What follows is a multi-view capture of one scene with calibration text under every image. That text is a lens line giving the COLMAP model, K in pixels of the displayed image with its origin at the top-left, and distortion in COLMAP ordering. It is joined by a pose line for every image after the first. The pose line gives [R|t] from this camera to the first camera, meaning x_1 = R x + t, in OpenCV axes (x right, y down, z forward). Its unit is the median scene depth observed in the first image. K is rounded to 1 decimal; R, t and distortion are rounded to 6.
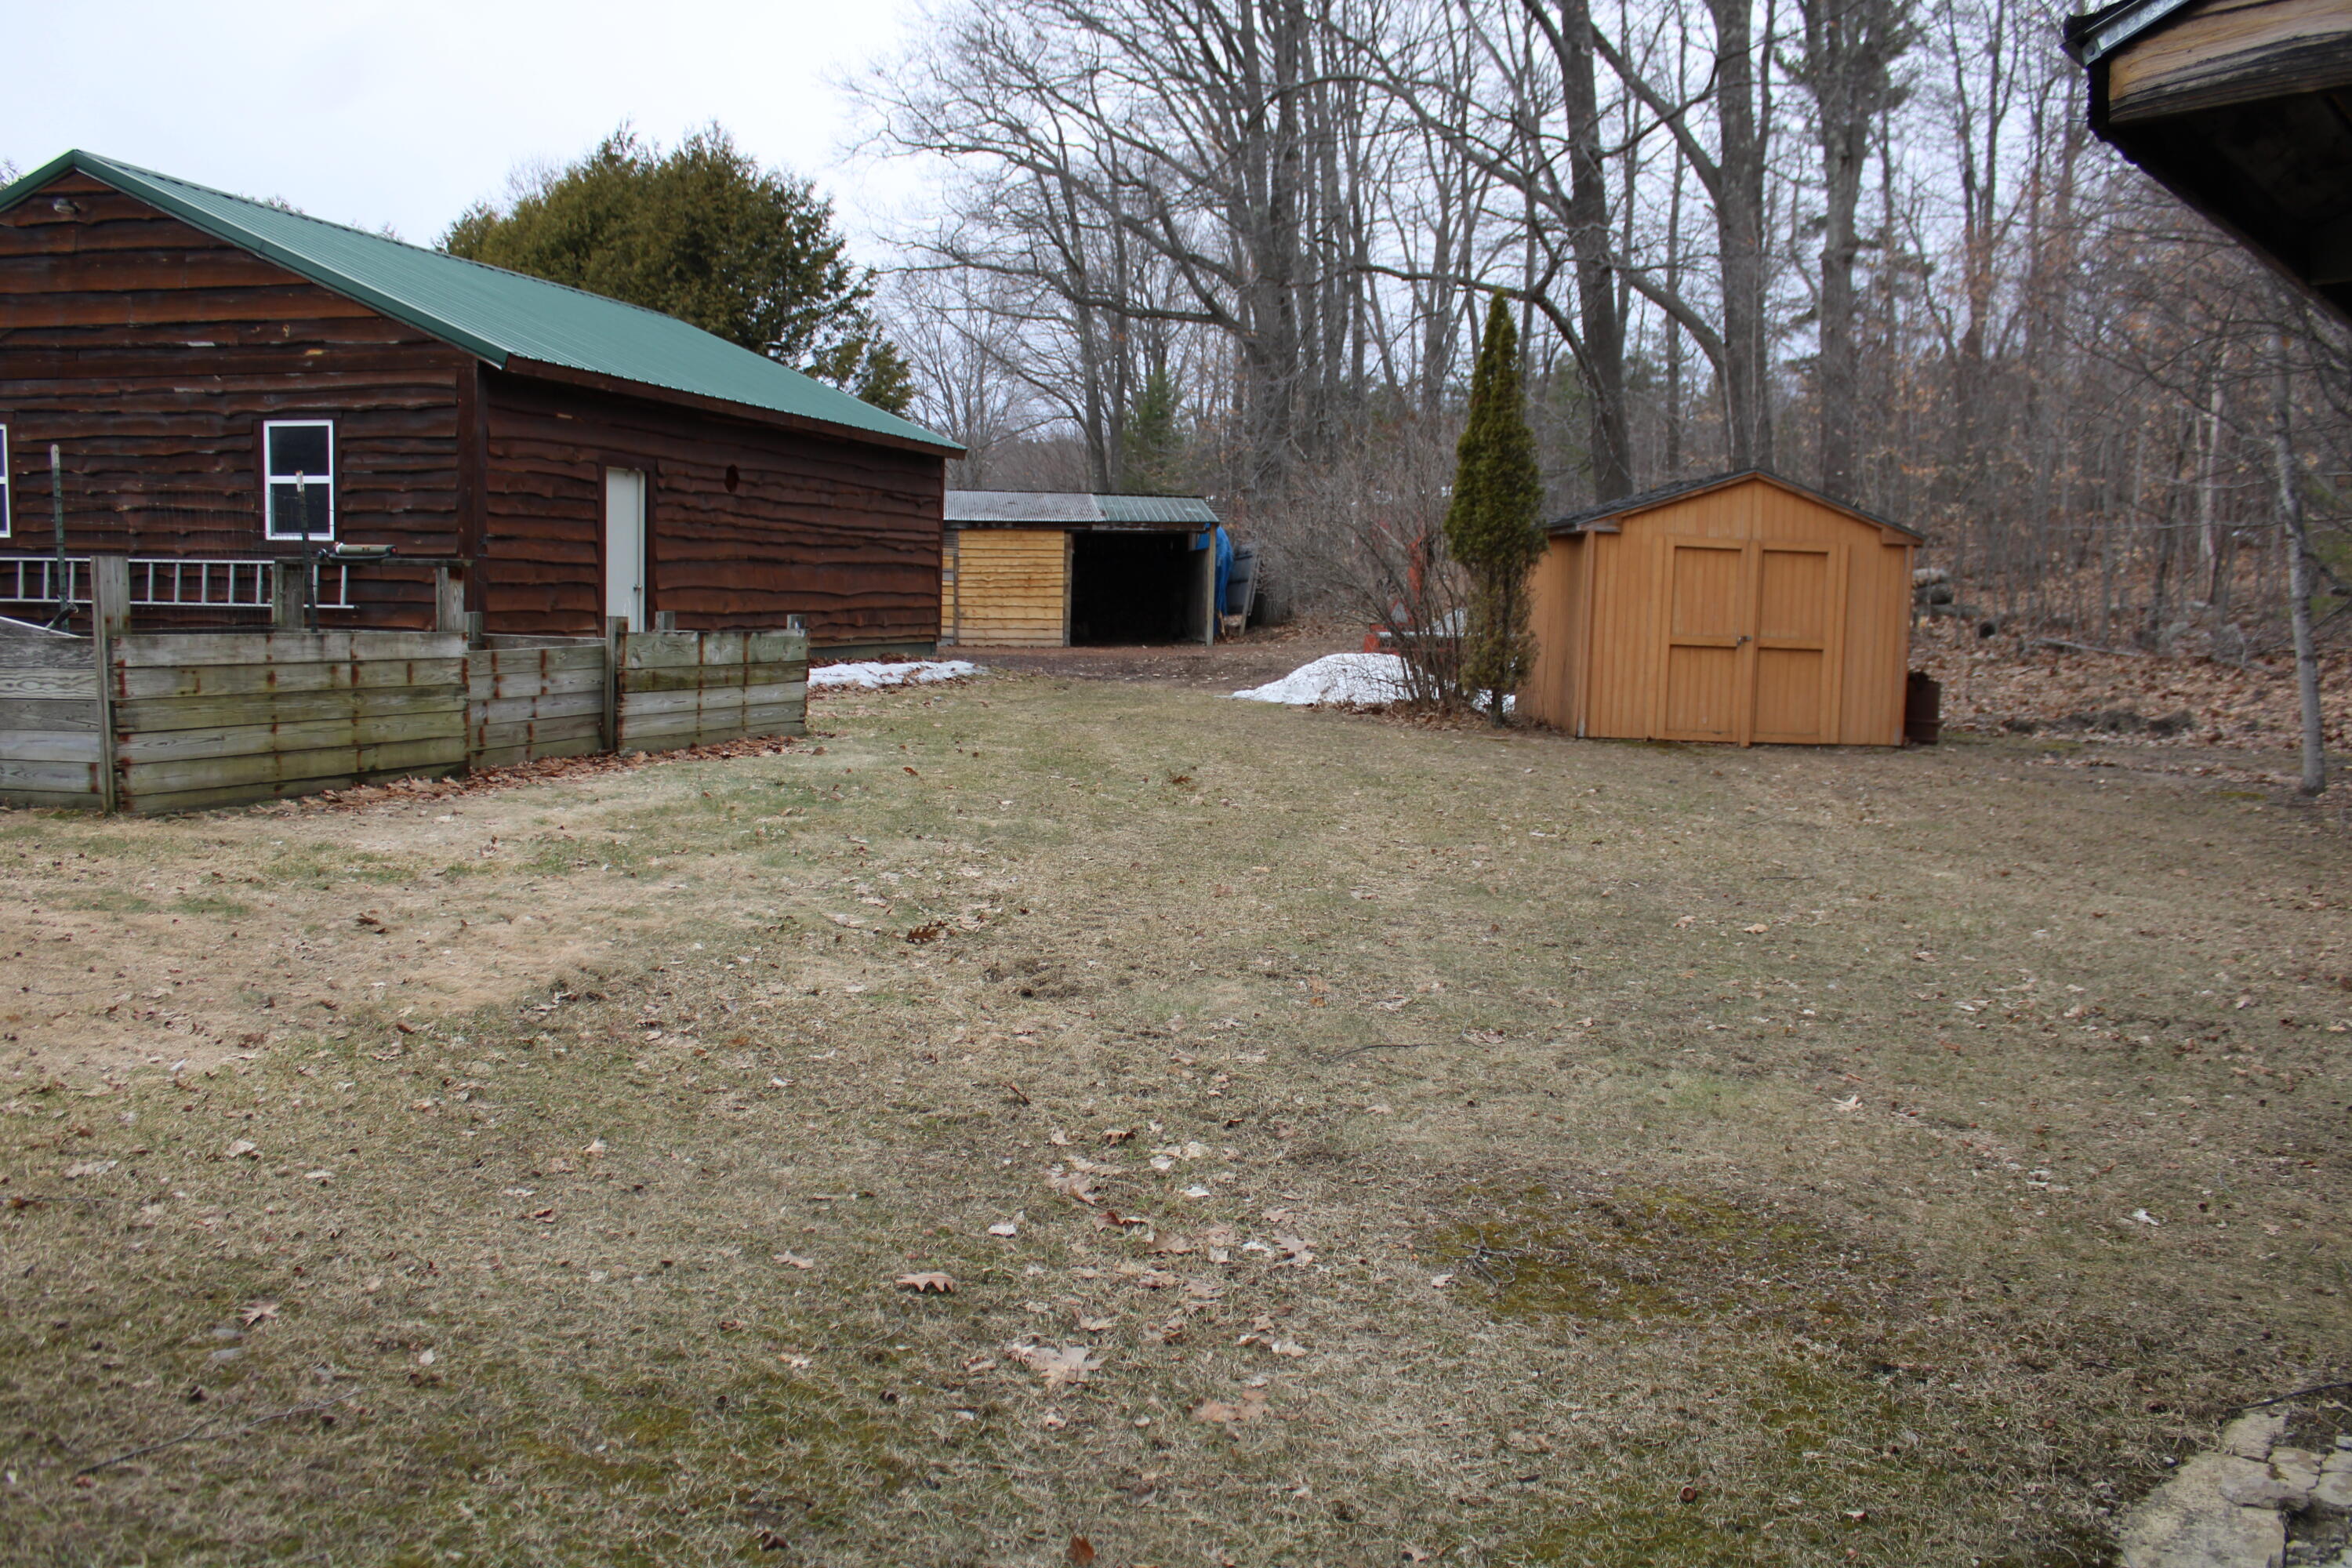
lens RADIAL K [[1954.5, 0, 1173.0], [0, 1954.5, 782.4], [0, 0, 1]] dist [-0.163584, 0.139257]
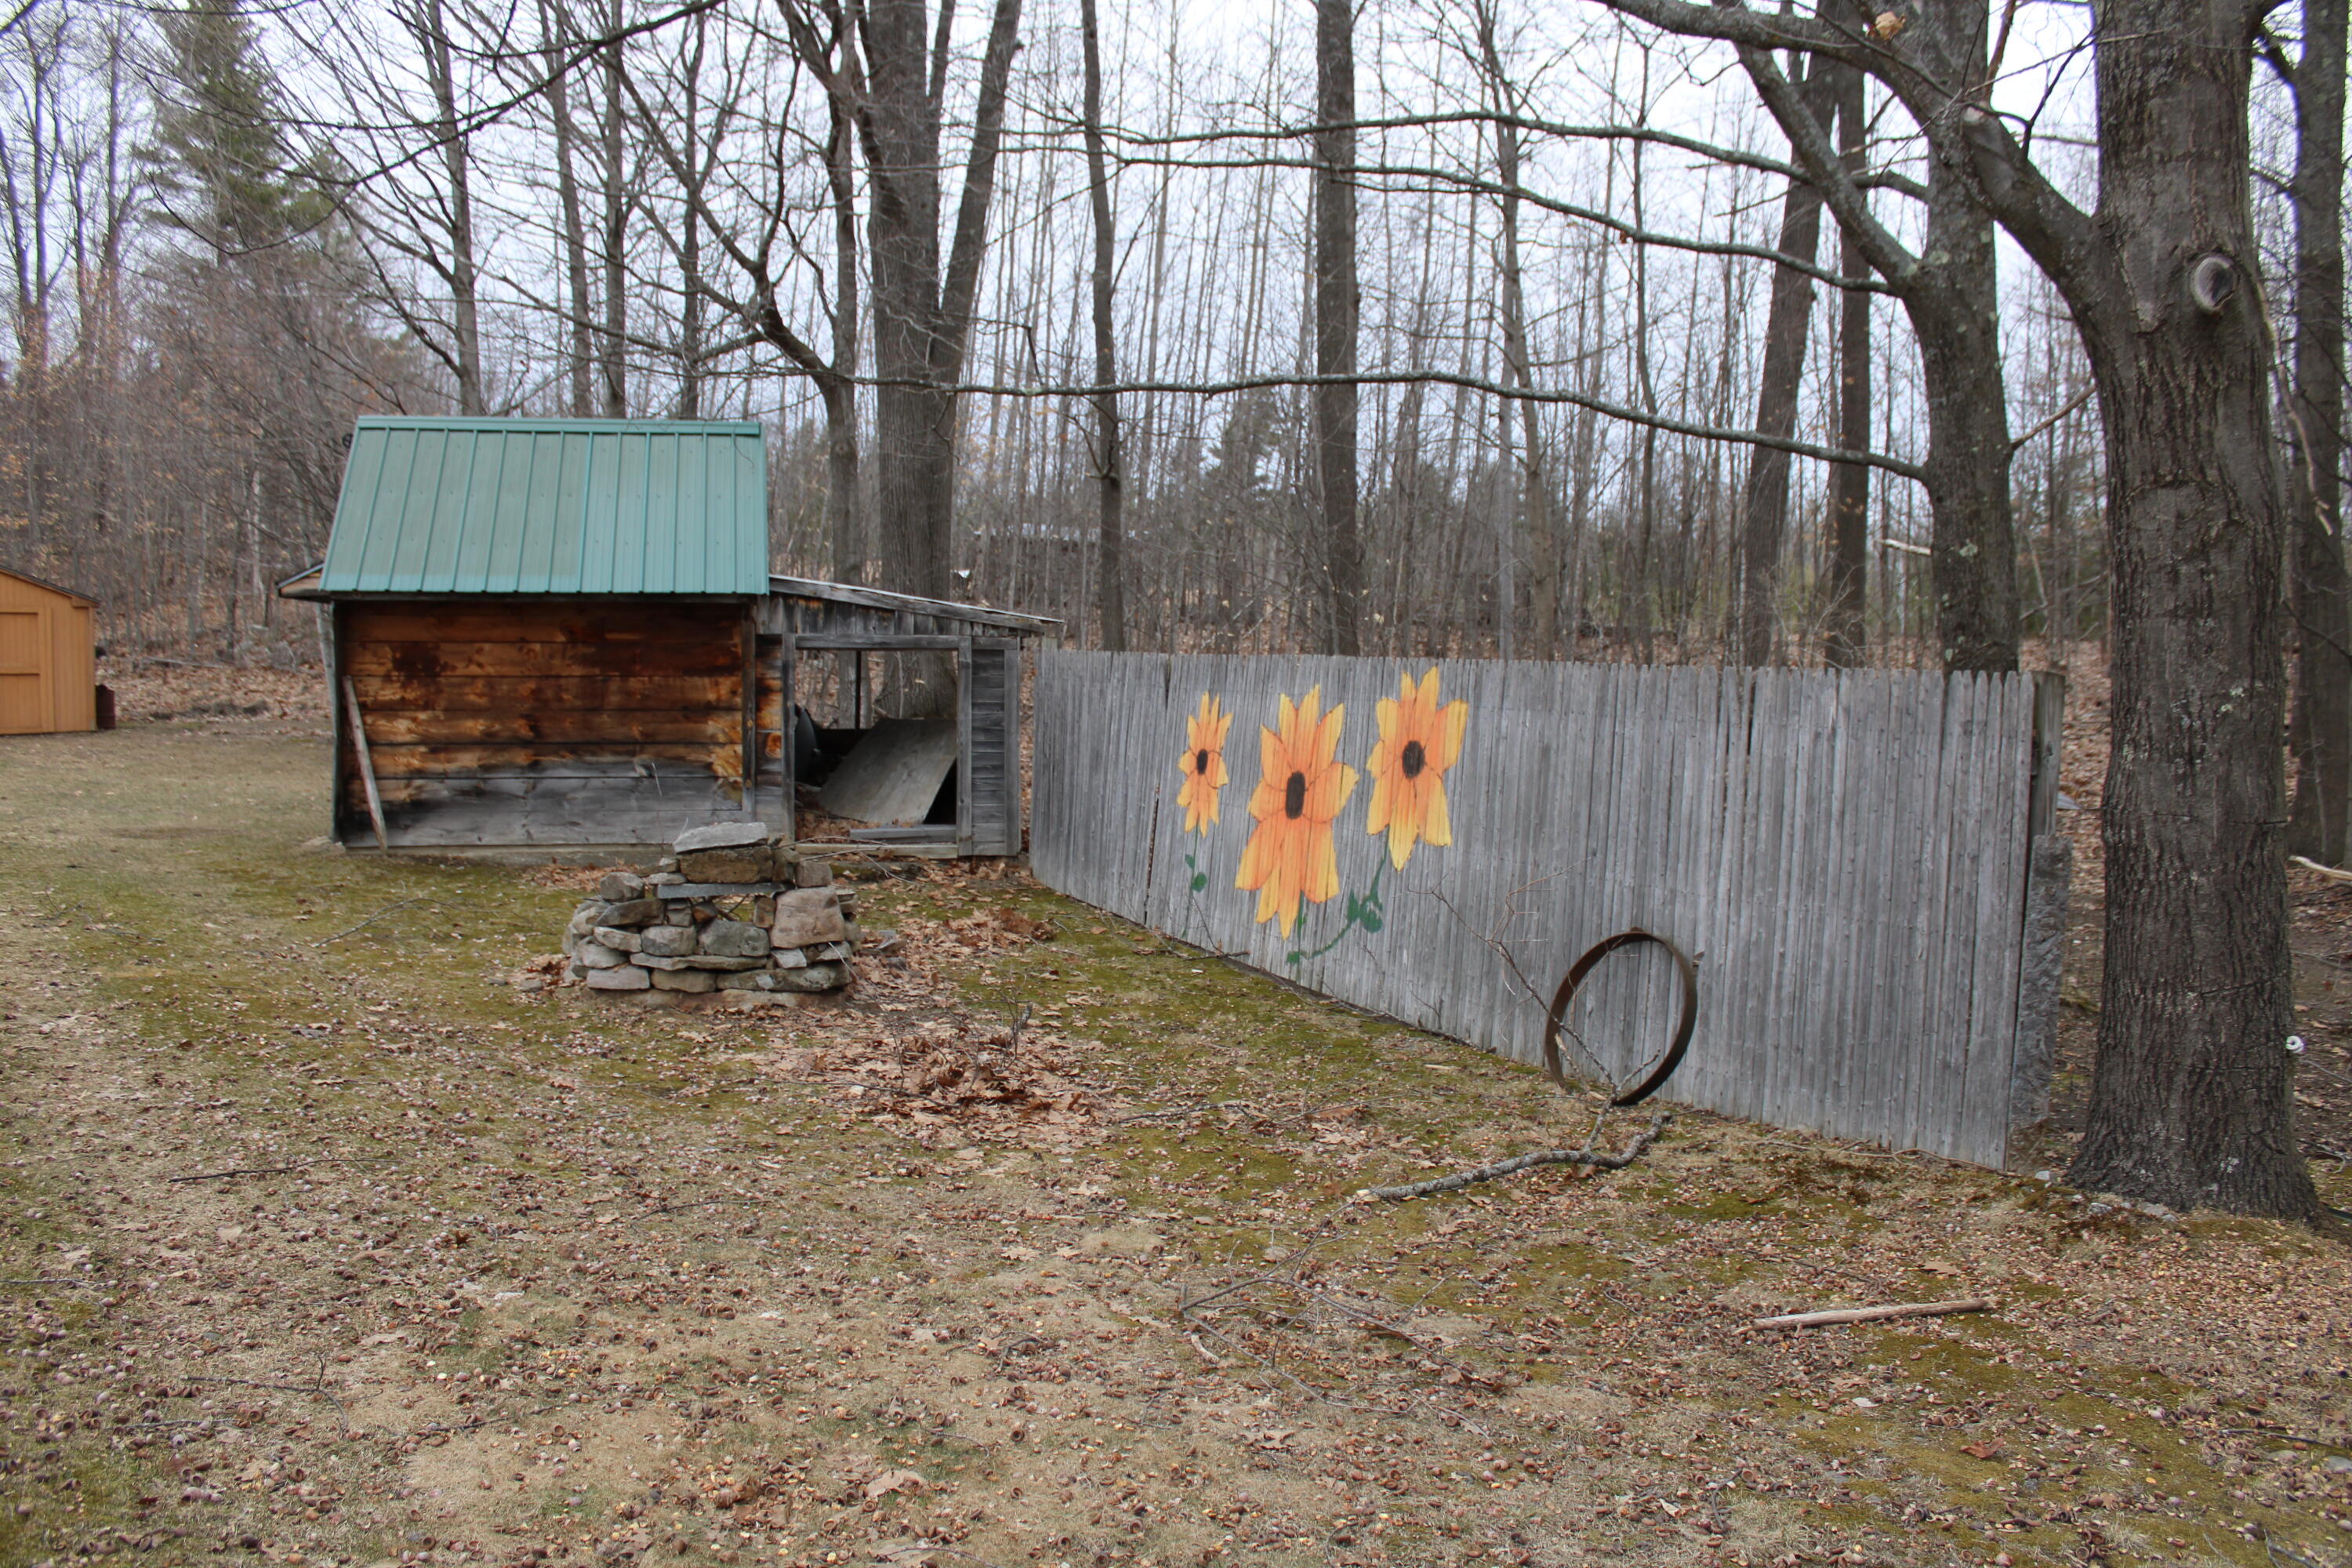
lens RADIAL K [[1954.5, 0, 1169.3], [0, 1954.5, 779.2], [0, 0, 1]] dist [-0.163584, 0.139257]
pose [[0.580906, -0.079848, 0.810045, -0.319273], [0.084593, 0.995710, 0.037485, 0.032510], [-0.809563, 0.046749, 0.585169, -0.554021]]
